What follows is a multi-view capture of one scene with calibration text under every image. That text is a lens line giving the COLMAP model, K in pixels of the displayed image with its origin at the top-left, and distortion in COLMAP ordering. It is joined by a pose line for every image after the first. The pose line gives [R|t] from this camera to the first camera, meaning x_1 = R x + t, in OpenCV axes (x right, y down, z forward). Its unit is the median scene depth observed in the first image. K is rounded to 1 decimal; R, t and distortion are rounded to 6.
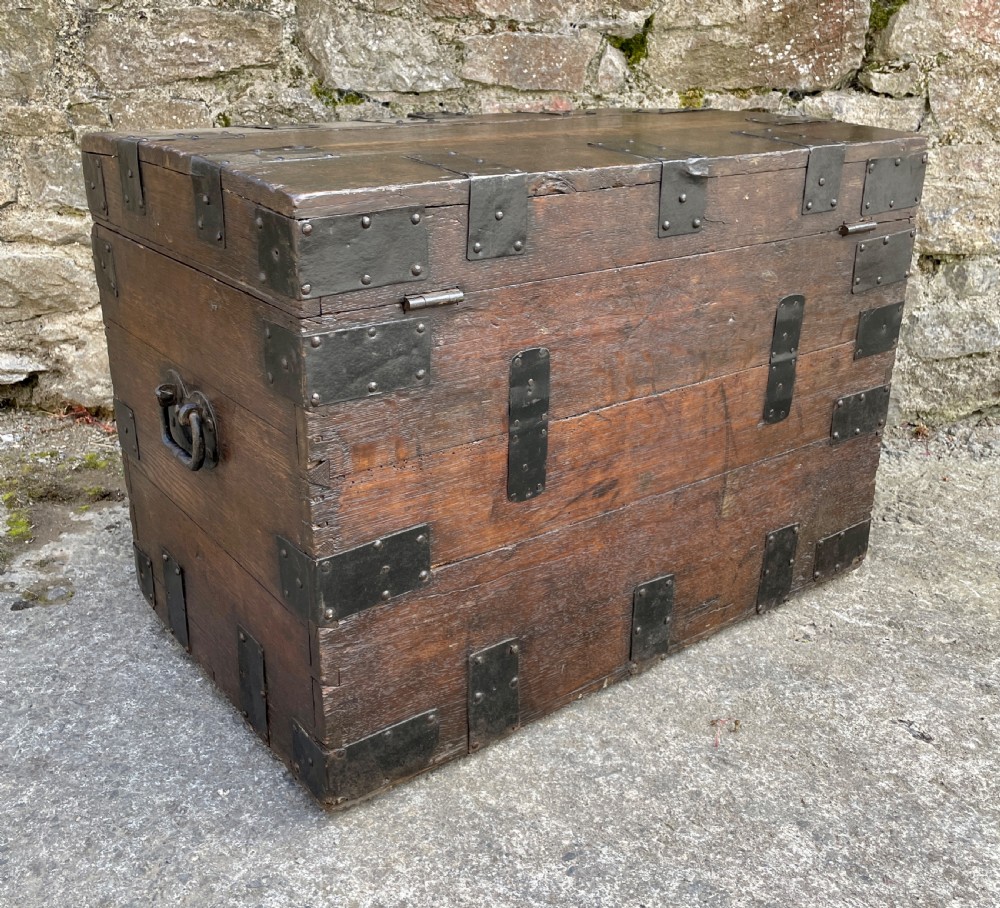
lens RADIAL K [[1084.2, 0, 513.1], [0, 1084.2, 413.3], [0, 0, 1]] dist [0.034087, 0.000000]
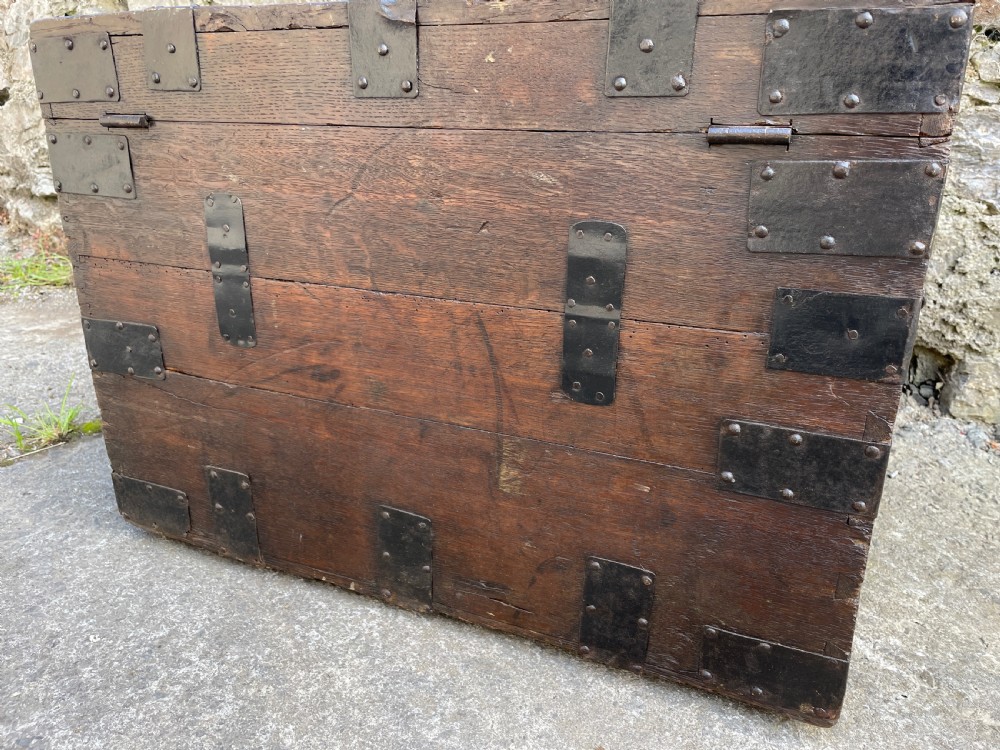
lens RADIAL K [[774.9, 0, 495.1], [0, 774.9, 375.4], [0, 0, 1]] dist [0.069515, -0.111563]
pose [[0.898064, 0.163606, -0.408306, 0.201635], [-0.153151, 0.986474, 0.058421, -0.000718], [0.412342, 0.010067, 0.910974, 0.283538]]
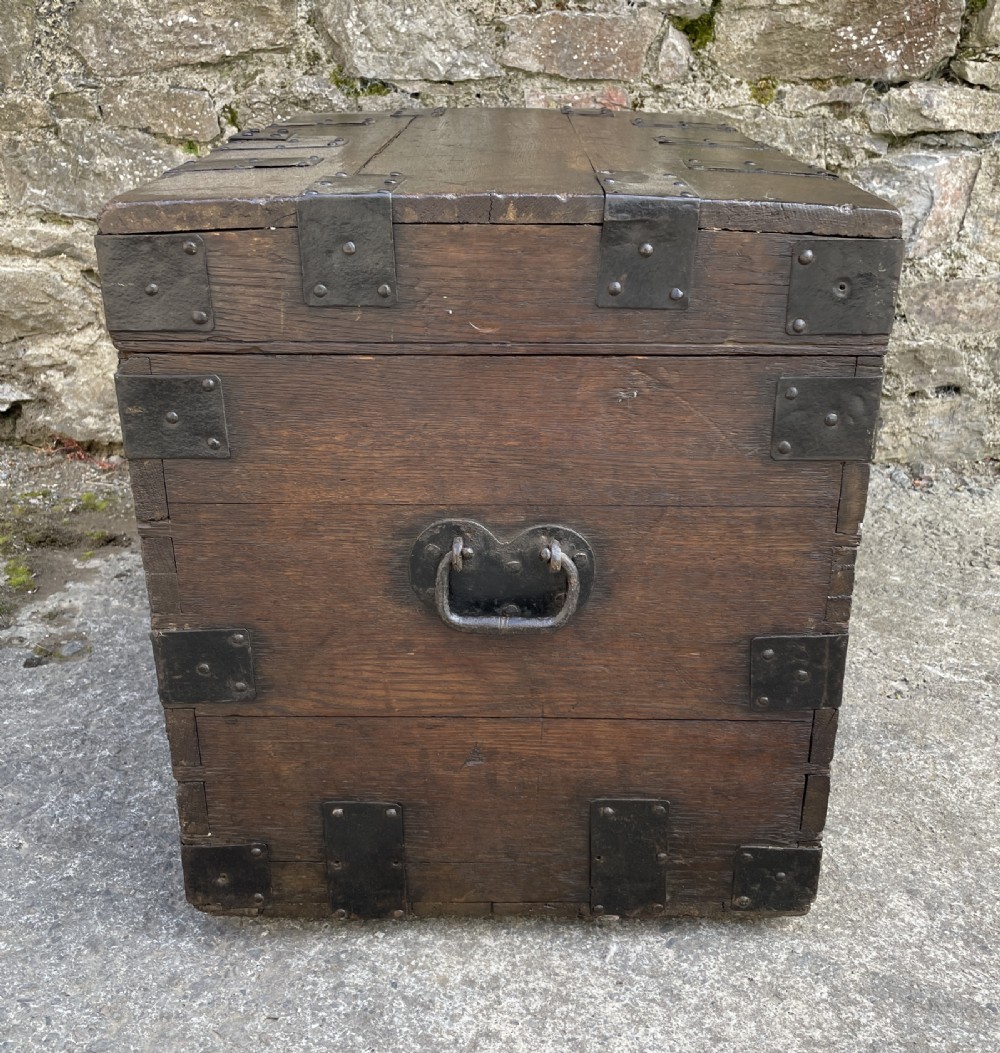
lens RADIAL K [[1202.1, 0, 525.6], [0, 1202.1, 538.0], [0, 0, 1]] dist [0.026728, 0.000000]
pose [[0.999823, -0.002753, 0.018625, -0.048272], [0.001269, 0.996855, 0.079238, -0.005052], [-0.018785, -0.079201, 0.996682, -0.000733]]
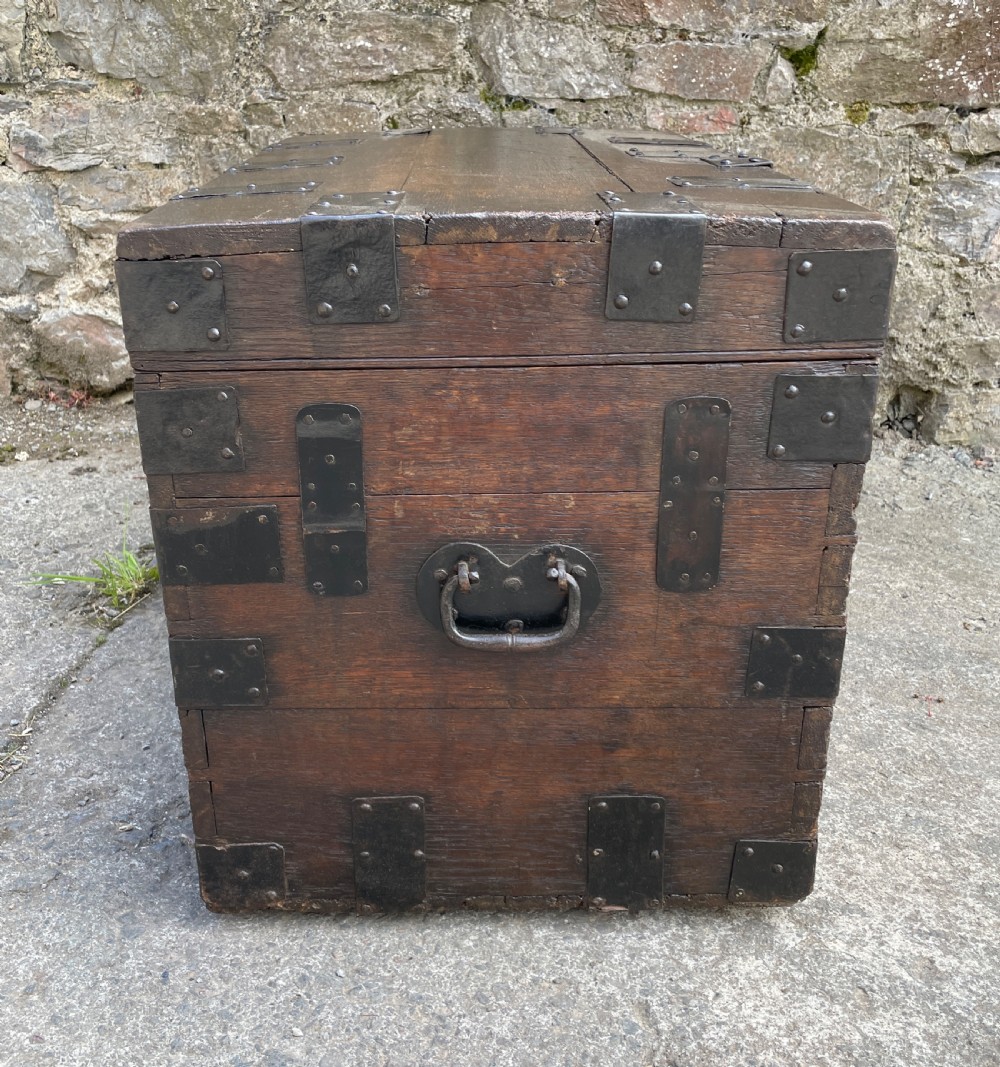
lens RADIAL K [[1134.8, 0, 465.8], [0, 1134.8, 506.6], [0, 0, 1]] dist [0.019572, 0.000000]
pose [[0.998056, 0.041717, -0.046312, -0.135719], [-0.039236, 0.997810, 0.053255, 0.034776], [0.048432, -0.051334, 0.997506, -0.093833]]
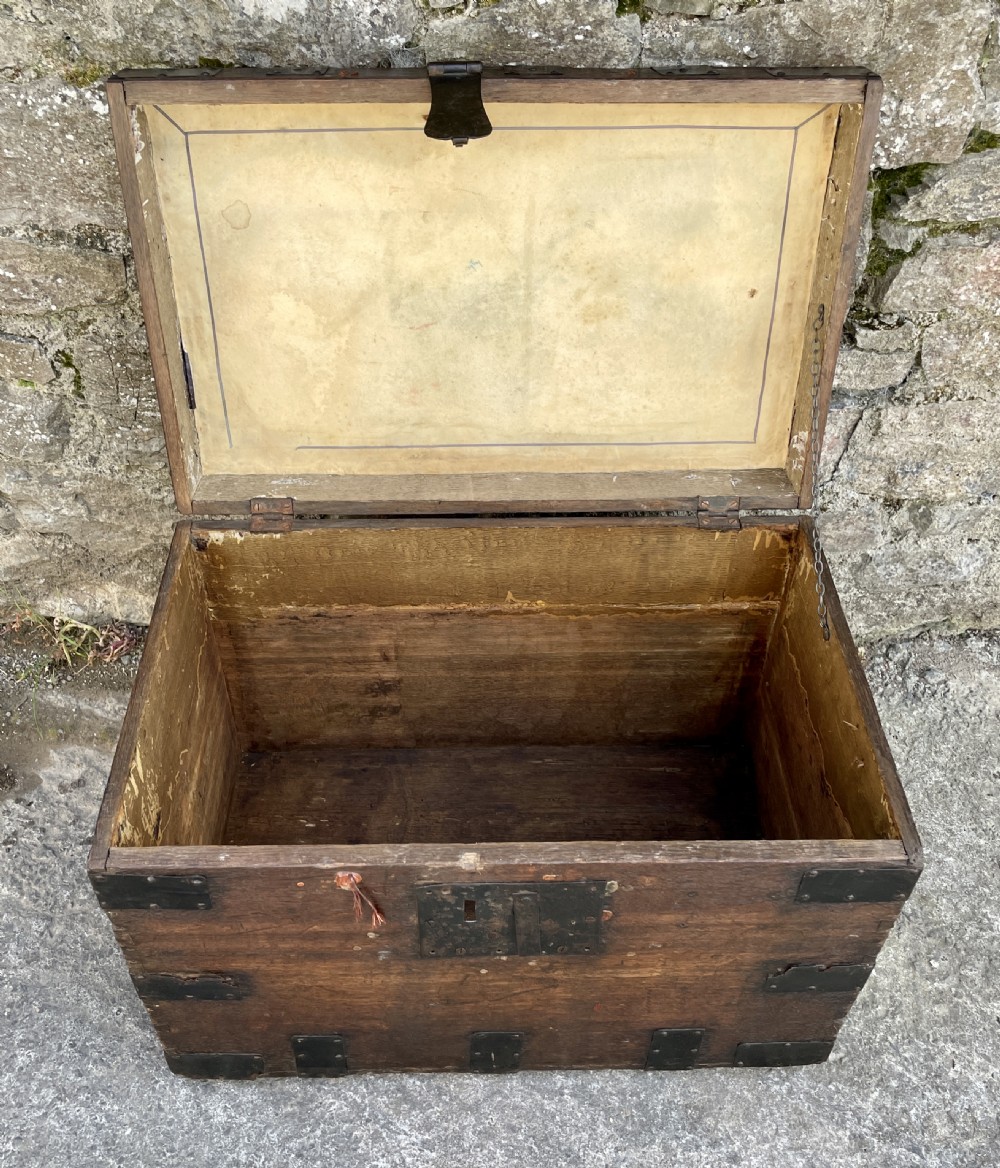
lens RADIAL K [[1181.8, 0, 485.1], [0, 1181.8, 592.9], [0, 0, 1]] dist [0.046476, 0.000000]
pose [[0.999007, -0.006842, 0.044016, 0.007129], [-0.012719, 0.903180, 0.429075, -0.513607], [-0.042690, -0.429209, 0.902196, 0.117250]]
